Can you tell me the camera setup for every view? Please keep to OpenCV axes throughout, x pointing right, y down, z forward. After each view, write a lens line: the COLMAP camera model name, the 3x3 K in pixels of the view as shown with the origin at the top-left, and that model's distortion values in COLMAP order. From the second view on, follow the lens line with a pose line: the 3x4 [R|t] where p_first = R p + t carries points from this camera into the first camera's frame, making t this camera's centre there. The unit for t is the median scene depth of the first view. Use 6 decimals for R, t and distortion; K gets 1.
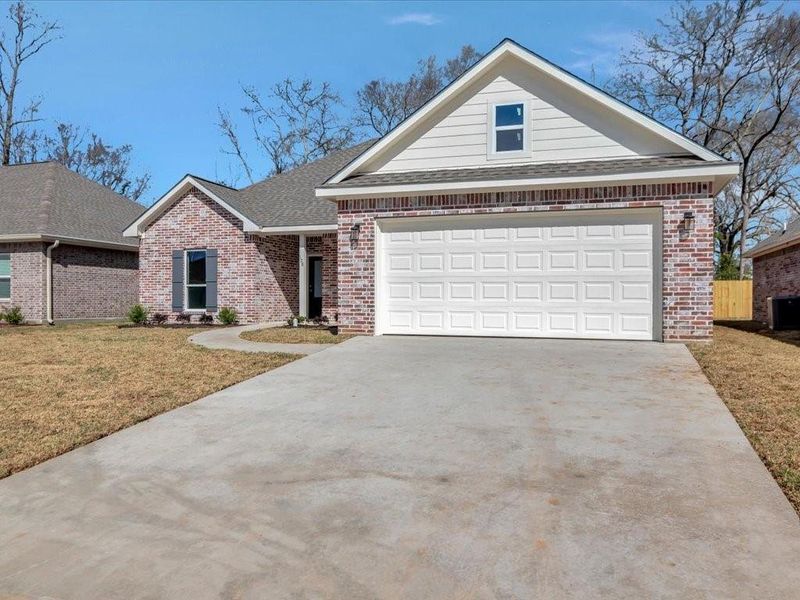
lens RADIAL K [[626.9, 0, 399.8], [0, 626.9, 296.3], [0, 0, 1]] dist [0.001749, 0.001067]
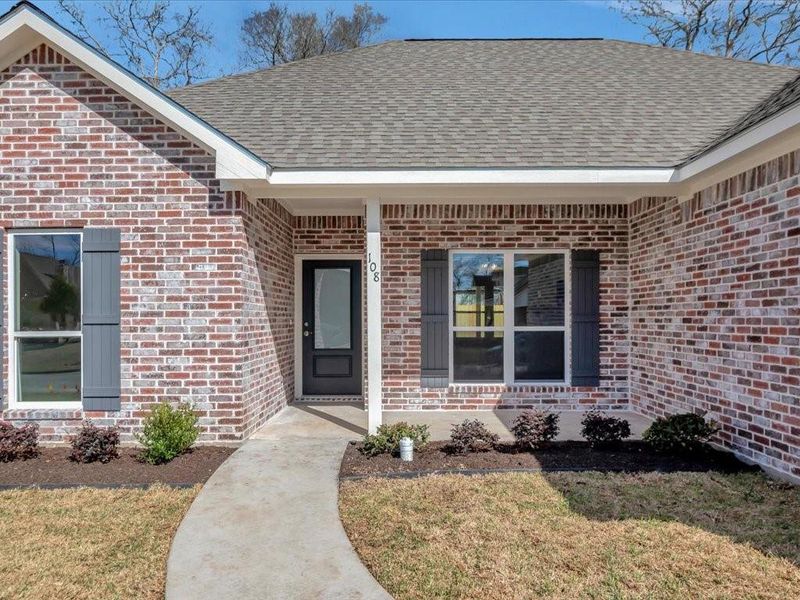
lens RADIAL K [[626.9, 0, 401.3], [0, 626.9, 304.9], [0, 0, 1]] dist [0.001749, 0.001067]
pose [[0.950047, -0.002546, 0.312098, -0.252176], [0.005587, 0.999945, -0.008849, -0.029961], [-0.312058, 0.010151, 0.950009, 0.622654]]
